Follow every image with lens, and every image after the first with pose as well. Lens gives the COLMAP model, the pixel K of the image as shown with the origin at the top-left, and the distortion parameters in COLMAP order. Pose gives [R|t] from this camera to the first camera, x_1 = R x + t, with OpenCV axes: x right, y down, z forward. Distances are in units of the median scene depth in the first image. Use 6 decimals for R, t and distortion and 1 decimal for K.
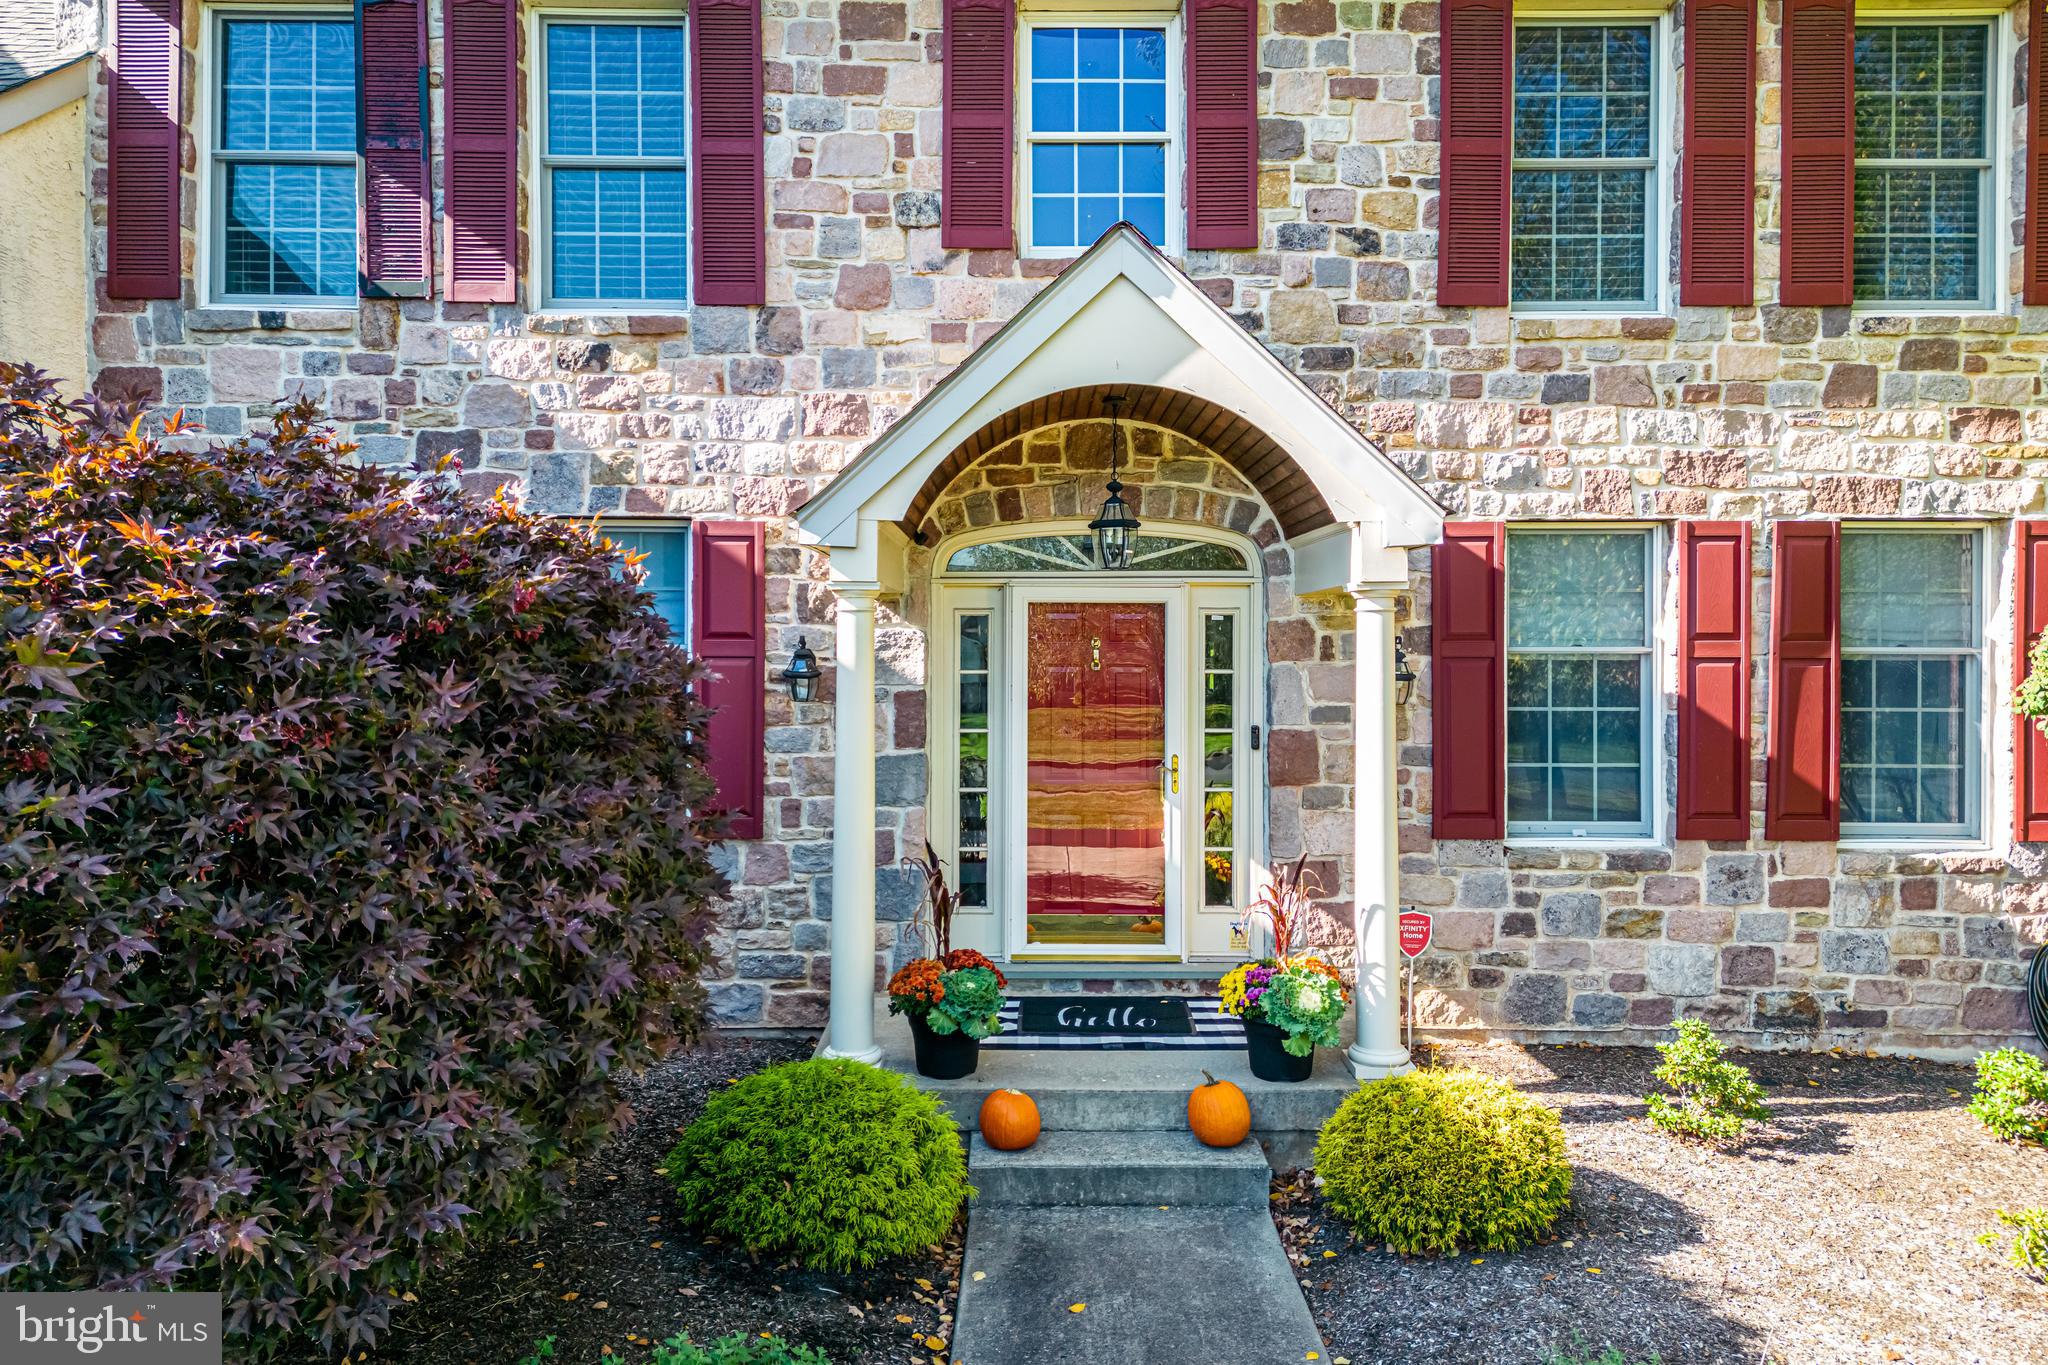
lens RADIAL K [[1428.8, 0, 1060.1], [0, 1428.8, 642.8], [0, 0, 1]] dist [0.053389, -0.000445]
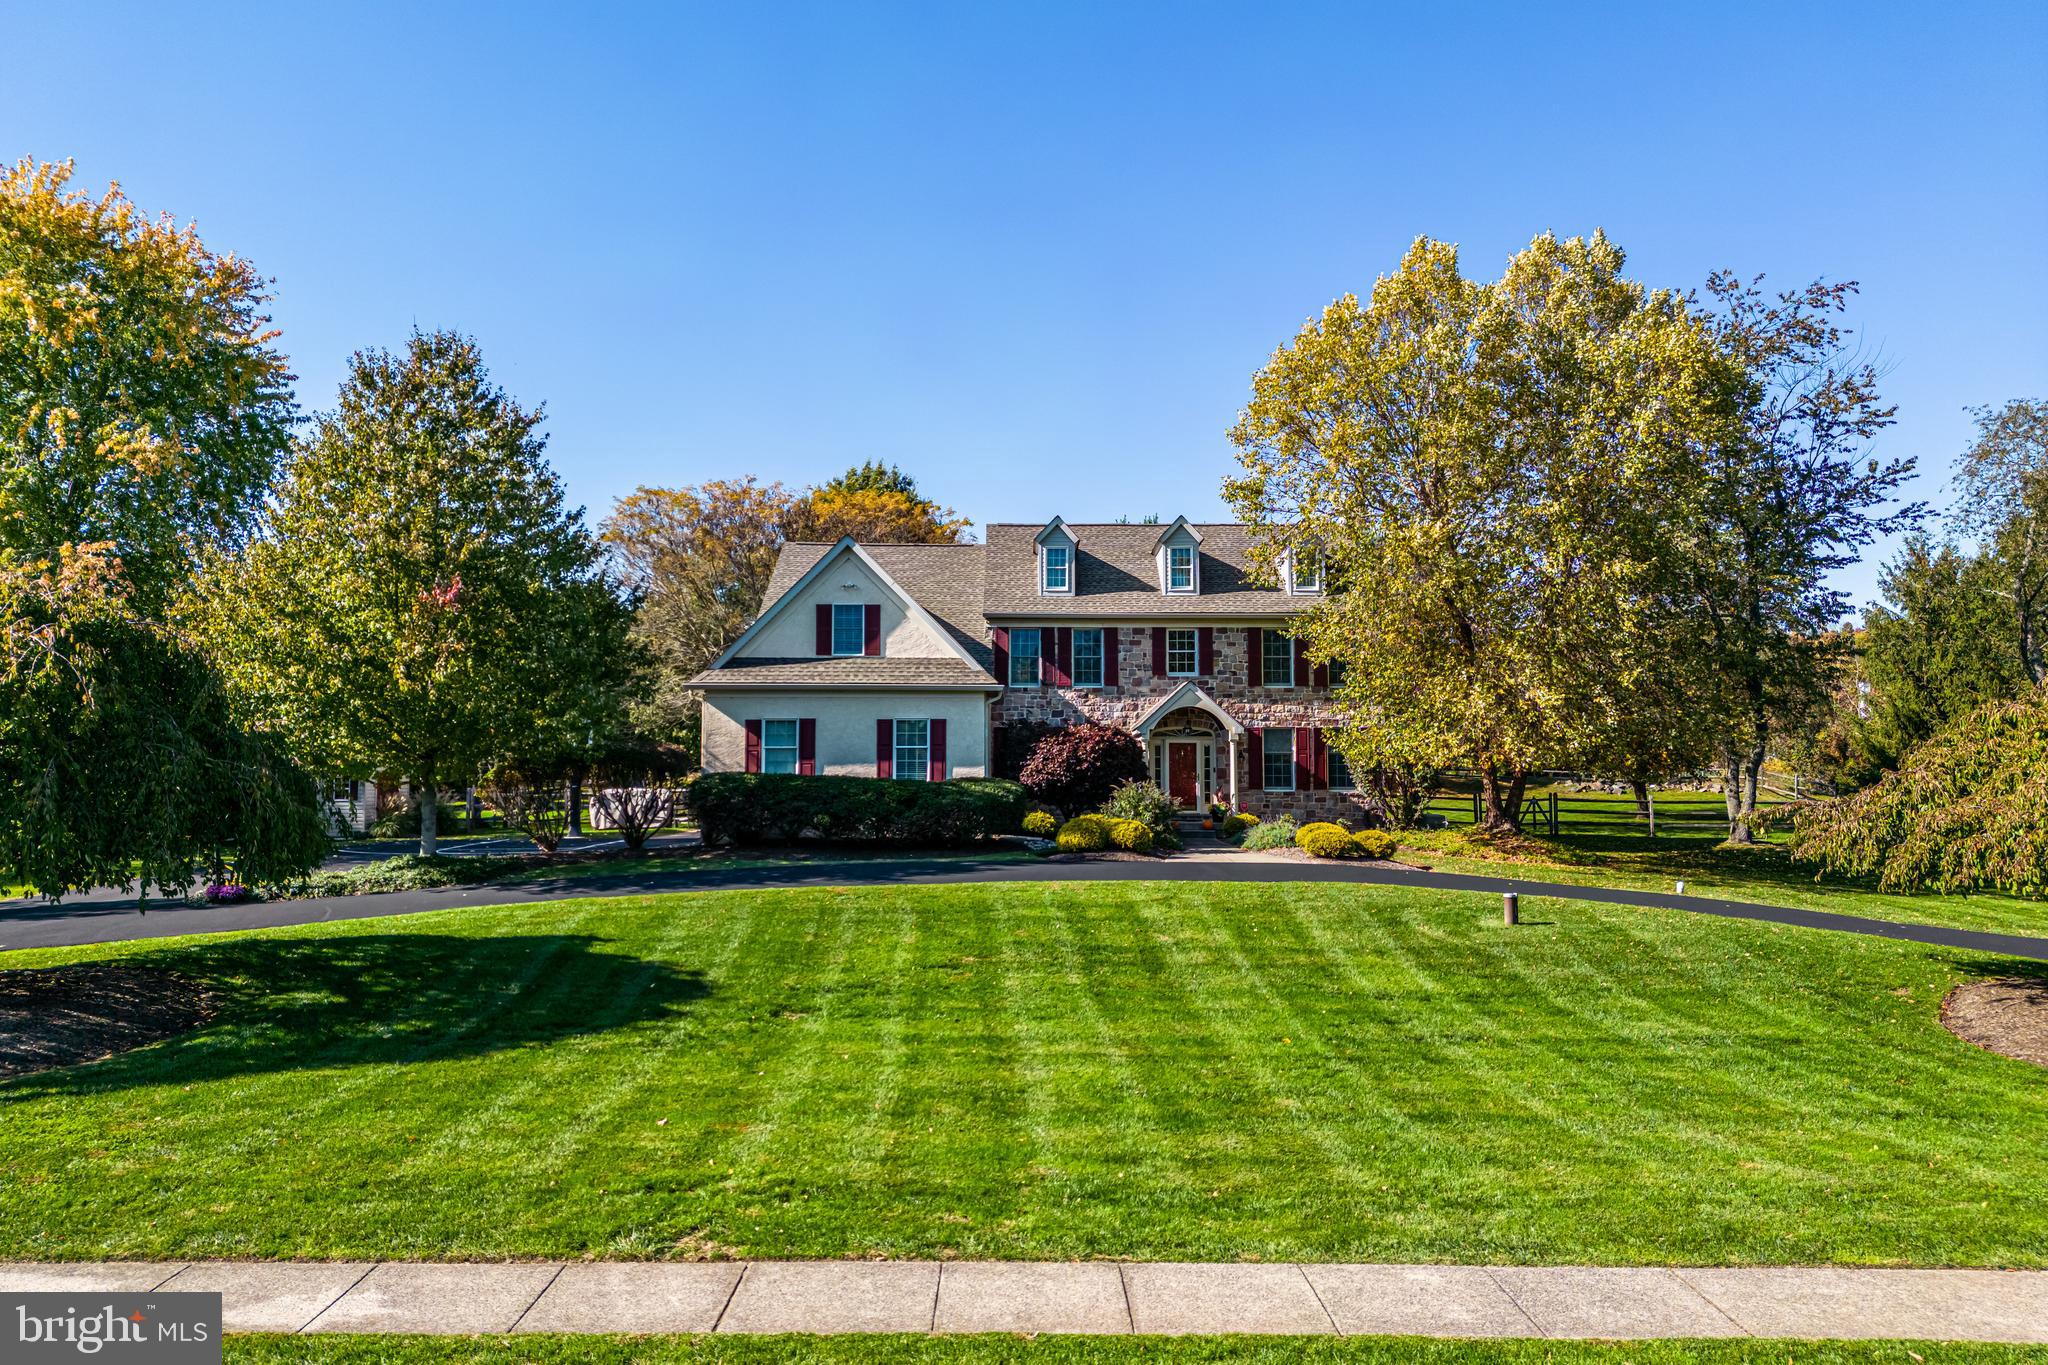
lens RADIAL K [[1421.3, 0, 1040.4], [0, 1421.3, 688.1], [0, 0, 1]] dist [0.093152, -0.090986]
pose [[0.999987, -0.002000, -0.004789, -0.459848], [0.001687, 0.997925, -0.064370, 0.102876], [0.004907, 0.064361, 0.997915, -4.103325]]
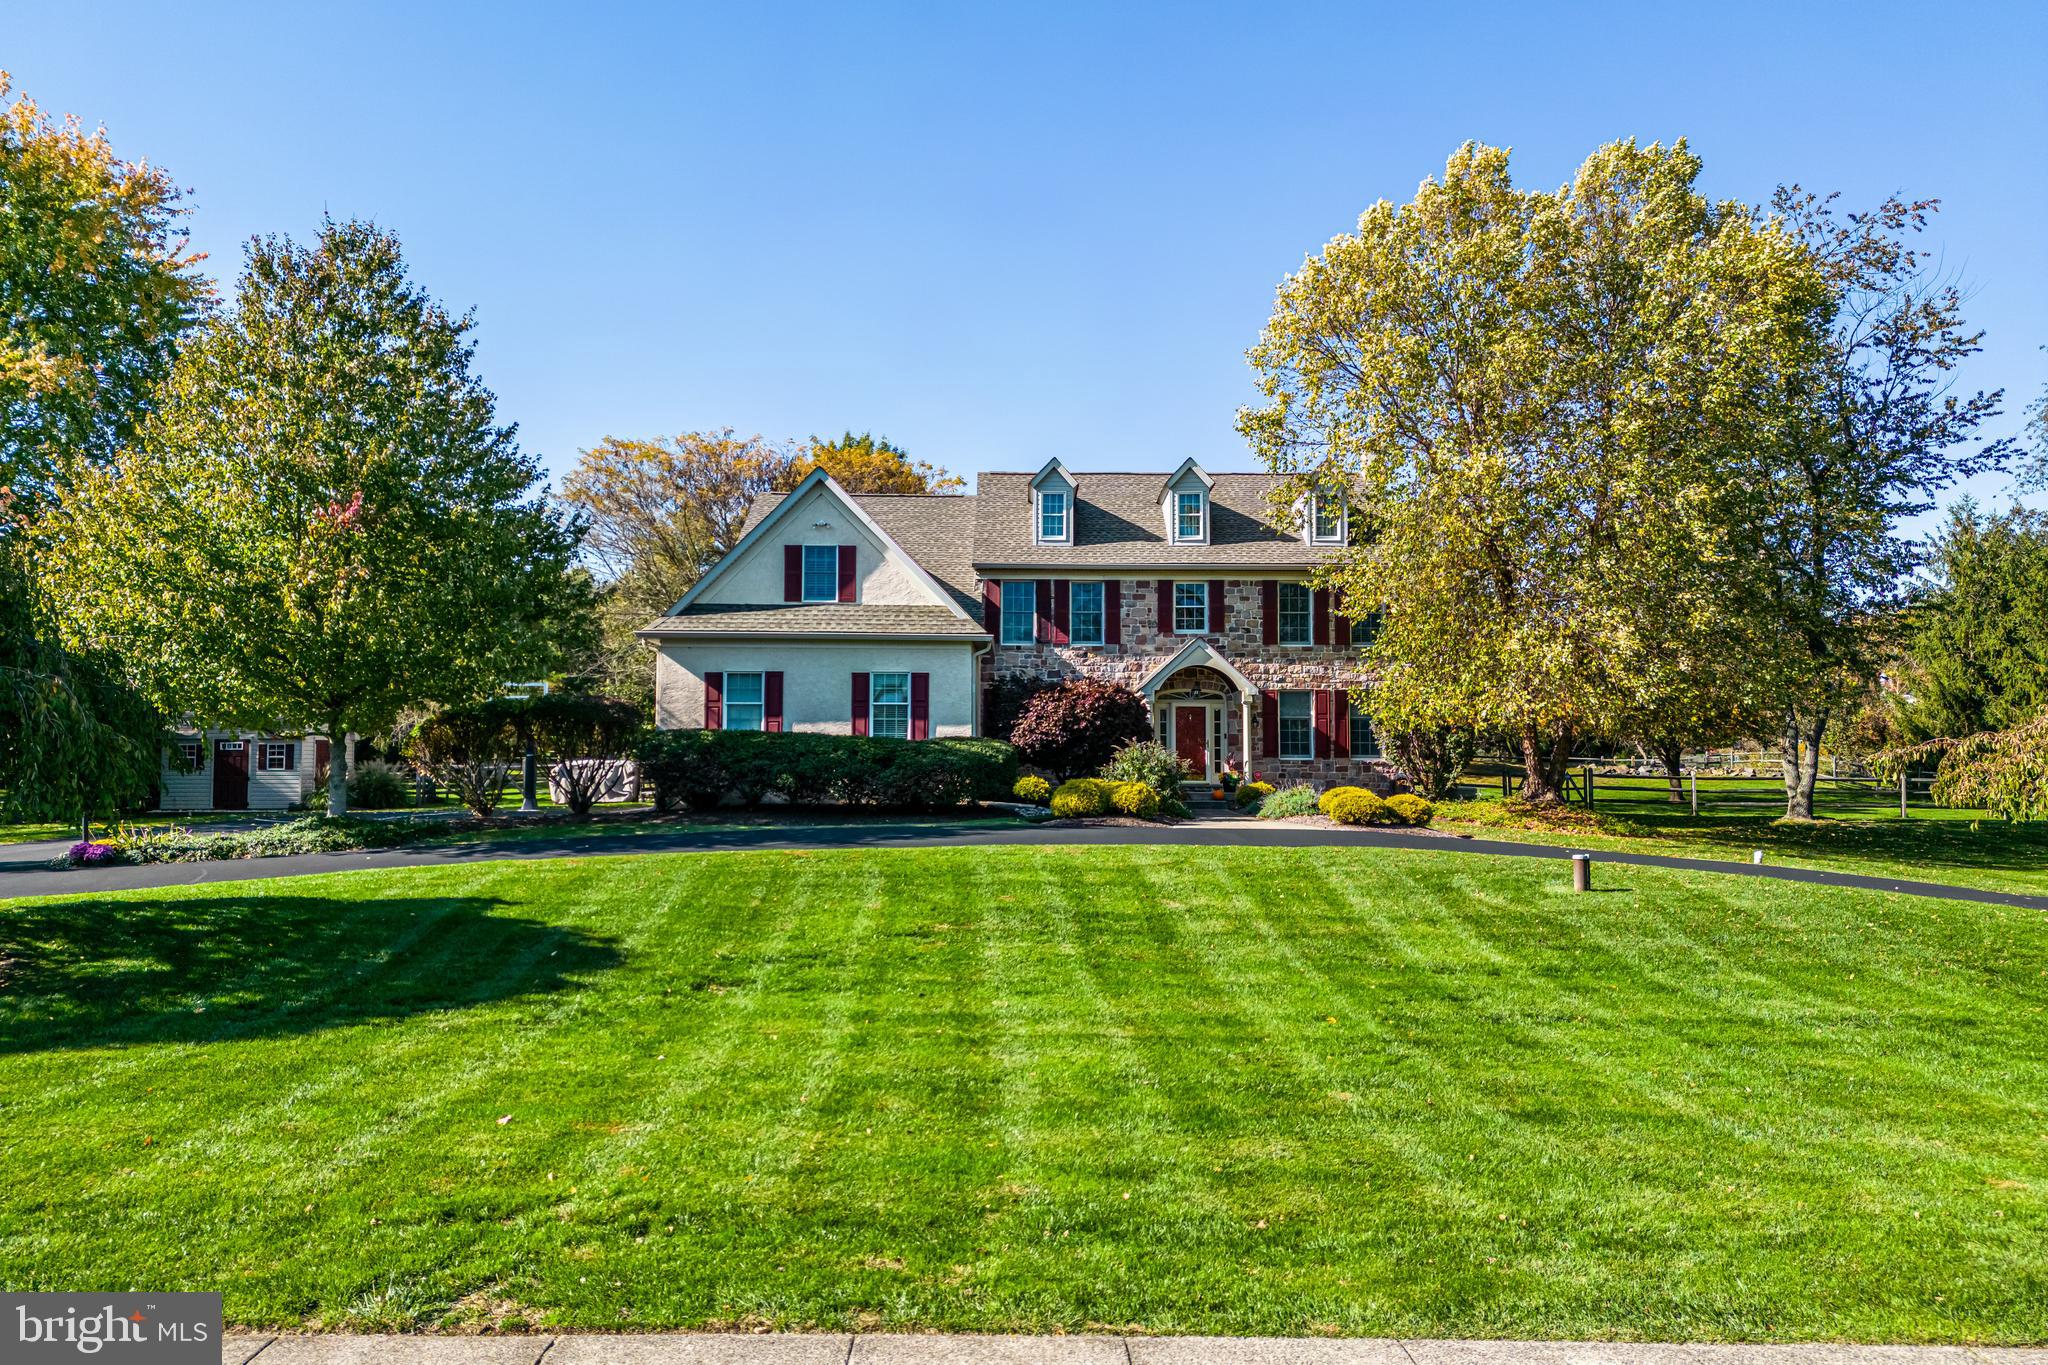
lens RADIAL K [[1421.3, 0, 1040.4], [0, 1421.3, 688.1], [0, 0, 1]] dist [0.093152, -0.090986]
pose [[0.999986, 0.001115, -0.005244, -0.442352], [-0.001446, 0.997984, -0.063446, 0.207788], [0.005163, 0.063453, 0.997971, -3.653167]]
